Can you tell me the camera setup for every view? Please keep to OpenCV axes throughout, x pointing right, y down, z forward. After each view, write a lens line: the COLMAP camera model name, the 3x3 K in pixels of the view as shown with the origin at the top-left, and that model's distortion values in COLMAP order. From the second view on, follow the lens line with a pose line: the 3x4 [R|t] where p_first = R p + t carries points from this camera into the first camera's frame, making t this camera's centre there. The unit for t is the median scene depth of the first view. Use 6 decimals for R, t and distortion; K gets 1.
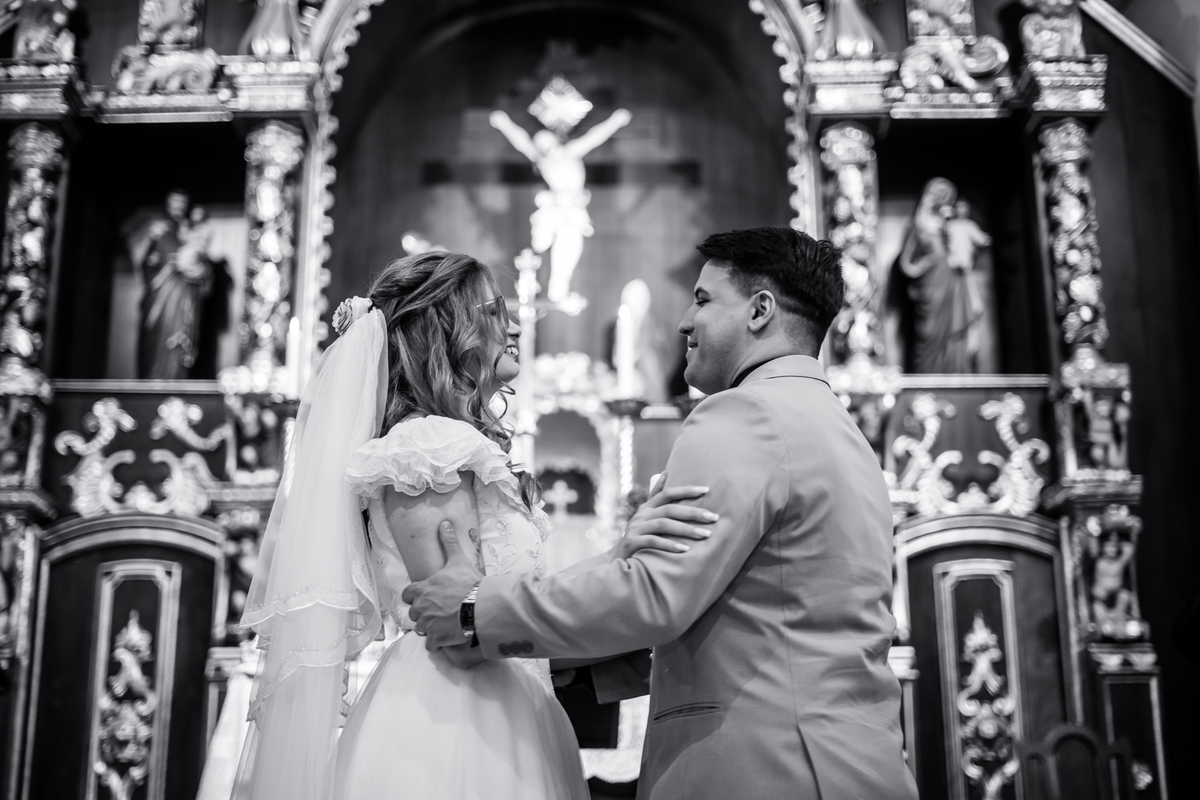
lens RADIAL K [[1701.7, 0, 586.6], [0, 1701.7, 400.8], [0, 0, 1]] dist [-0.006557, -0.067208]
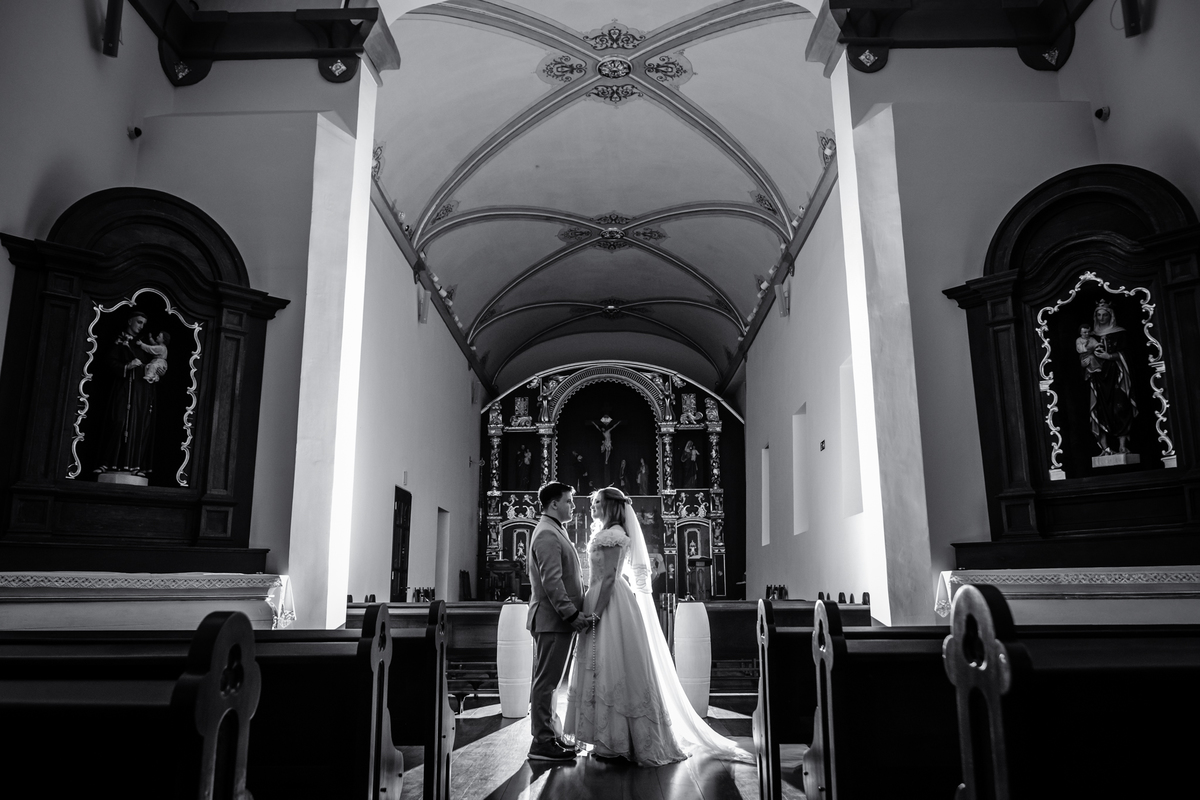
lens RADIAL K [[838.4, 0, 600.0], [0, 838.4, 400.0], [0, 0, 1]] dist [-0.016548, -0.001108]
pose [[0.999696, -0.007577, -0.023459, 0.022686], [0.009502, 0.996499, 0.083062, -0.461380], [0.022748, -0.083259, 0.996268, -1.334079]]
